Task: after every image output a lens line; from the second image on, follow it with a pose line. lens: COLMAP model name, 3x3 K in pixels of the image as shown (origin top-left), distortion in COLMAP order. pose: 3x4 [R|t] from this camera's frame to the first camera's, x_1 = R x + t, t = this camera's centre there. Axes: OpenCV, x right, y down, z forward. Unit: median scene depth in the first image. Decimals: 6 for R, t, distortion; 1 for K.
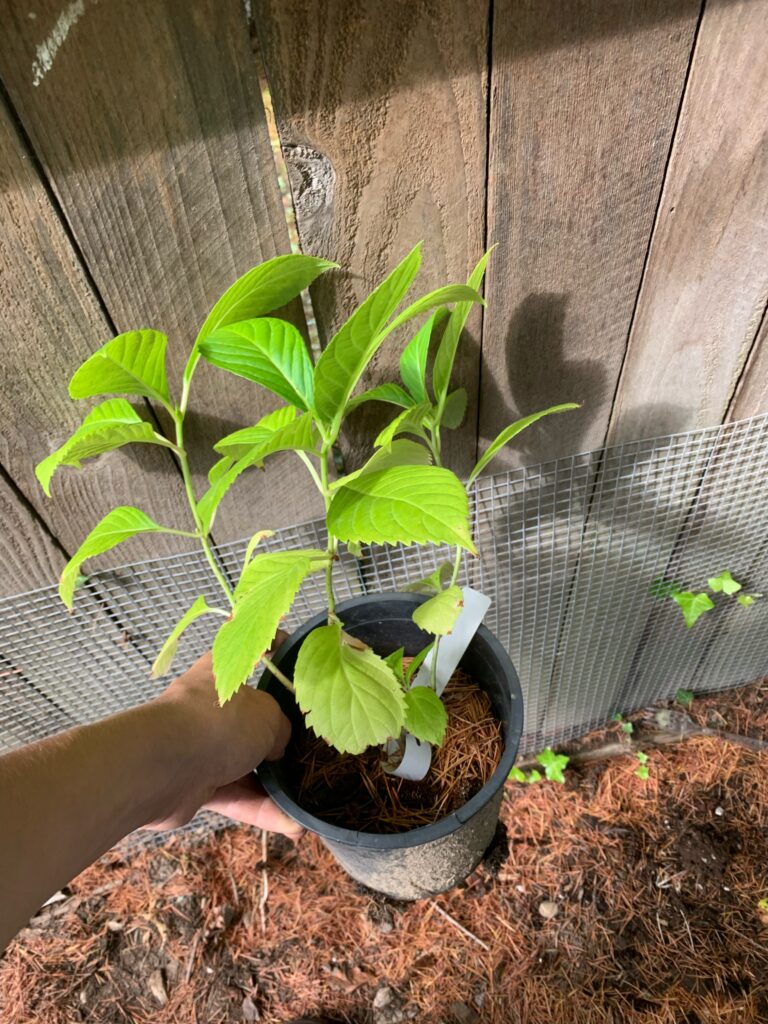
lens RADIAL K [[824.3, 0, 392.1], [0, 824.3, 502.7], [0, 0, 1]] dist [-0.066968, 0.103808]
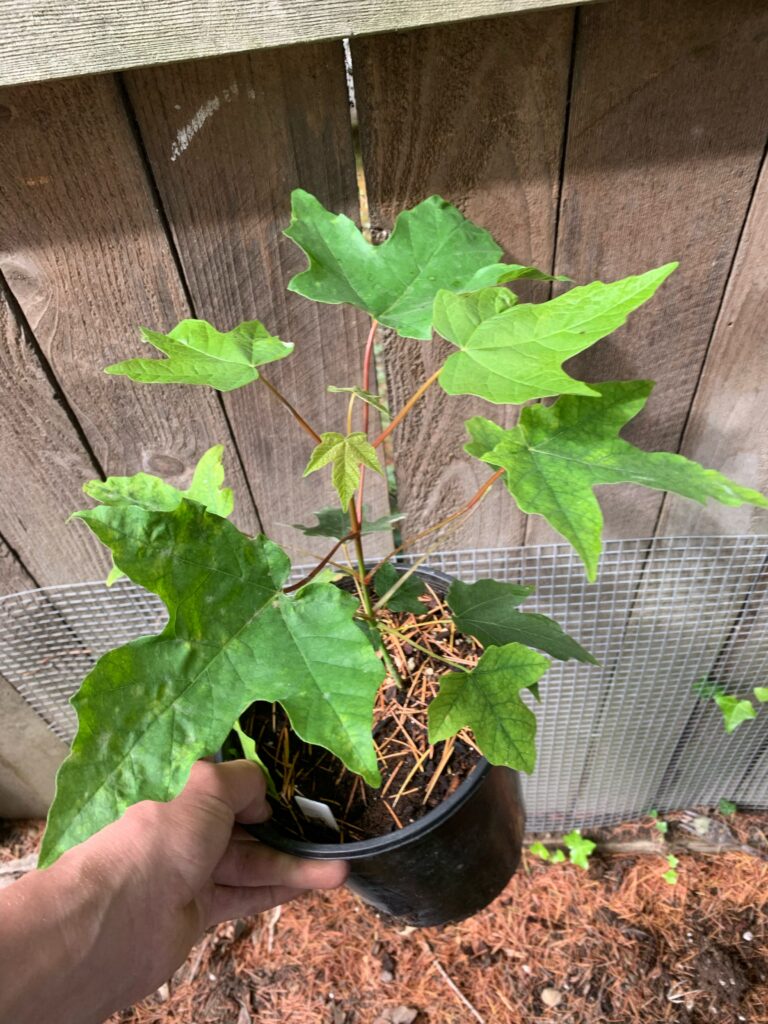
lens RADIAL K [[807.4, 0, 382.8], [0, 807.4, 495.6], [0, 0, 1]] dist [-0.014951, 0.007488]
pose [[0.977710, 0.155848, -0.140693, 0.035419], [-0.165988, 0.984088, -0.063399, 0.000712], [0.128573, 0.085339, 0.988021, -0.030928]]
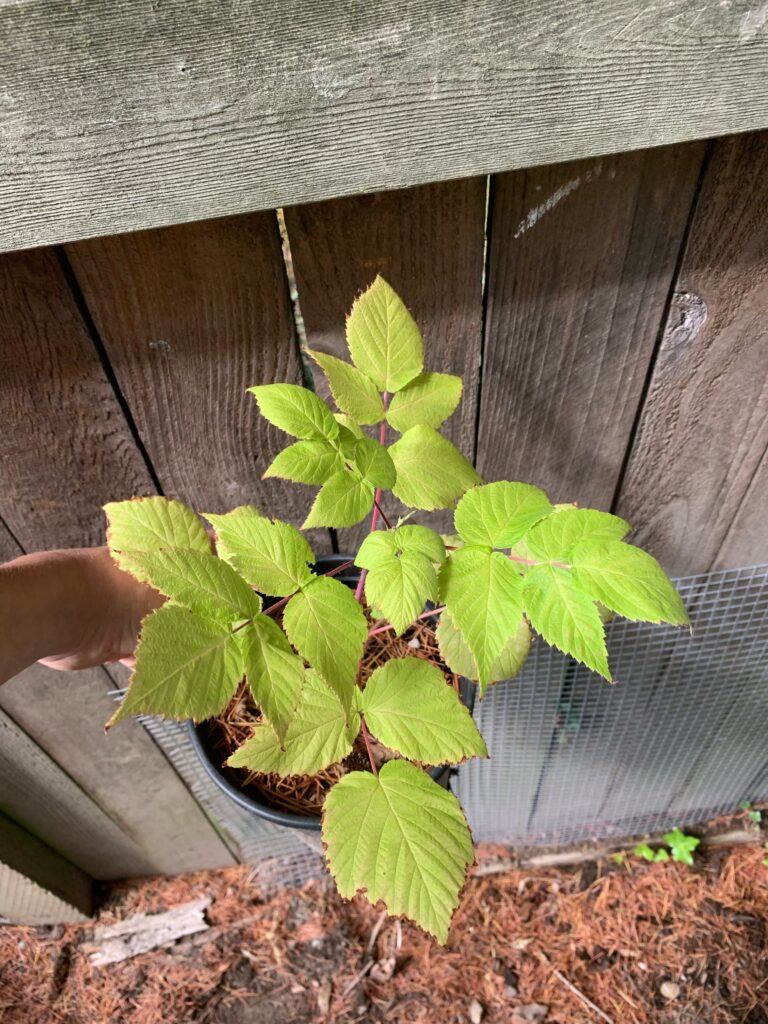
lens RADIAL K [[811.5, 0, 388.8], [0, 811.5, 513.2], [0, 0, 1]] dist [-0.008422, -0.002952]
pose [[0.995436, 0.085076, -0.043237, -0.165533], [-0.087557, 0.994400, -0.059172, -0.004181], [0.037961, 0.062688, 0.997311, -0.059530]]
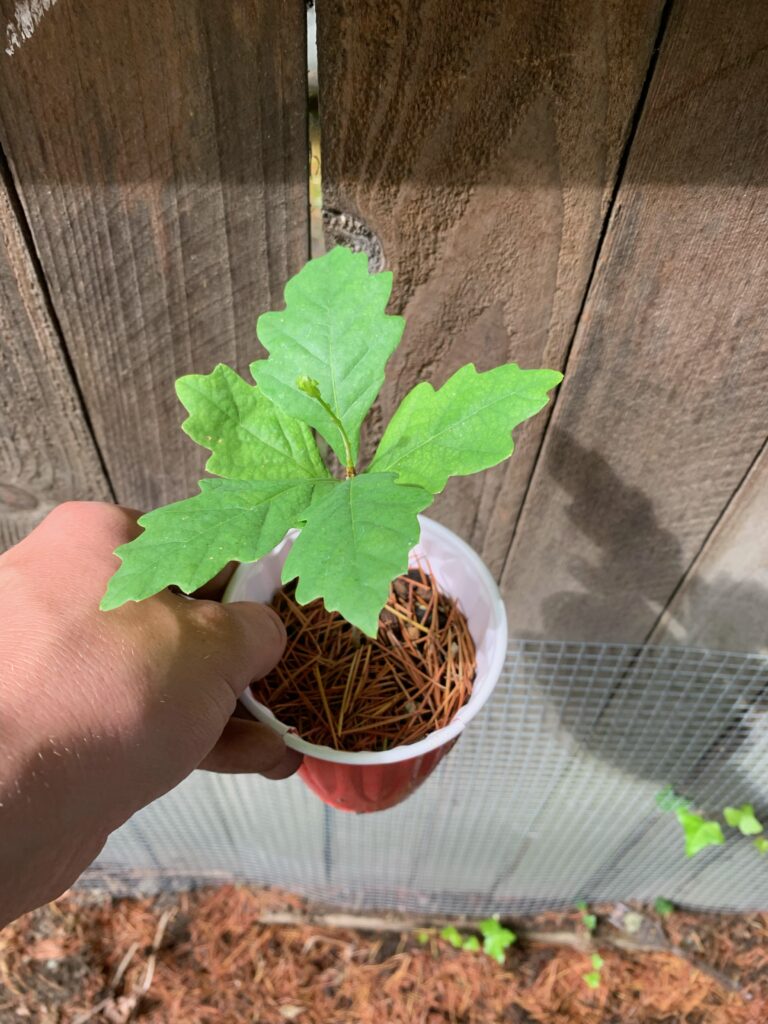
lens RADIAL K [[824.0, 0, 384.0], [0, 824.0, 512.0], [0, 0, 1]] dist [-0.030388, 0.018315]
pose [[0.960859, 0.269267, -0.065159, 0.015575], [-0.272079, 0.961490, -0.038850, -0.054449], [0.052189, 0.055058, 0.997118, 0.093068]]
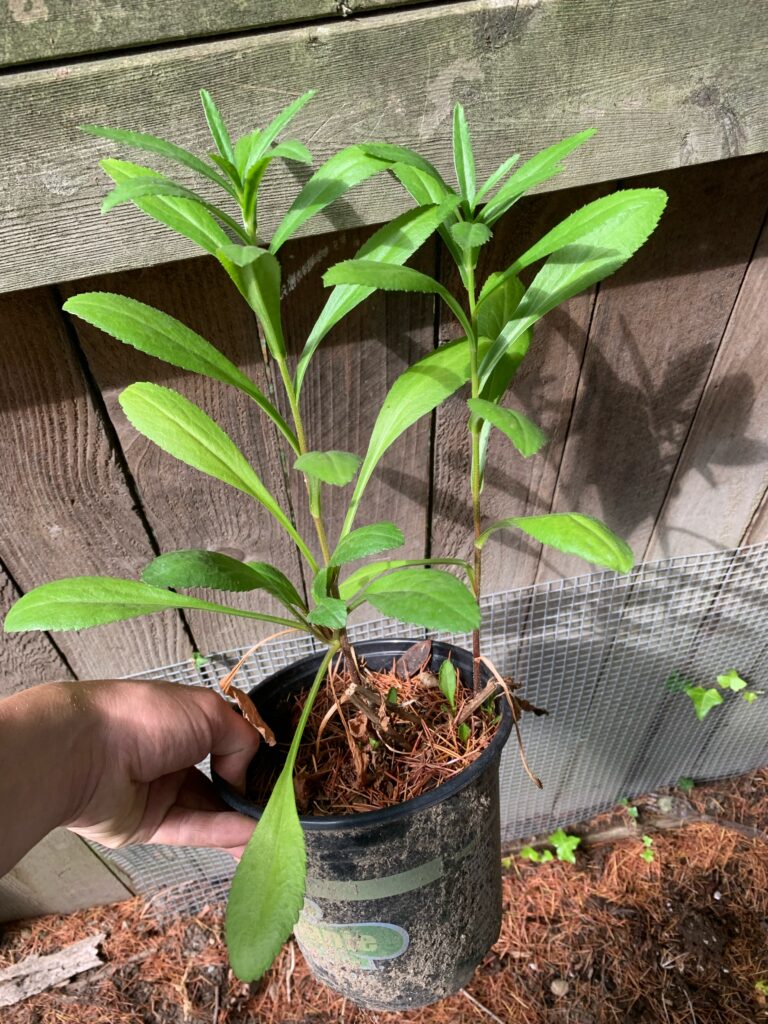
lens RADIAL K [[807.4, 0, 382.8], [0, 807.4, 495.6], [0, 0, 1]] dist [-0.014951, 0.007488]
pose [[0.998923, 0.039653, 0.024082, -0.087491], [-0.036831, 0.993462, -0.108060, -0.013954], [-0.028210, 0.107057, 0.993853, -0.096675]]
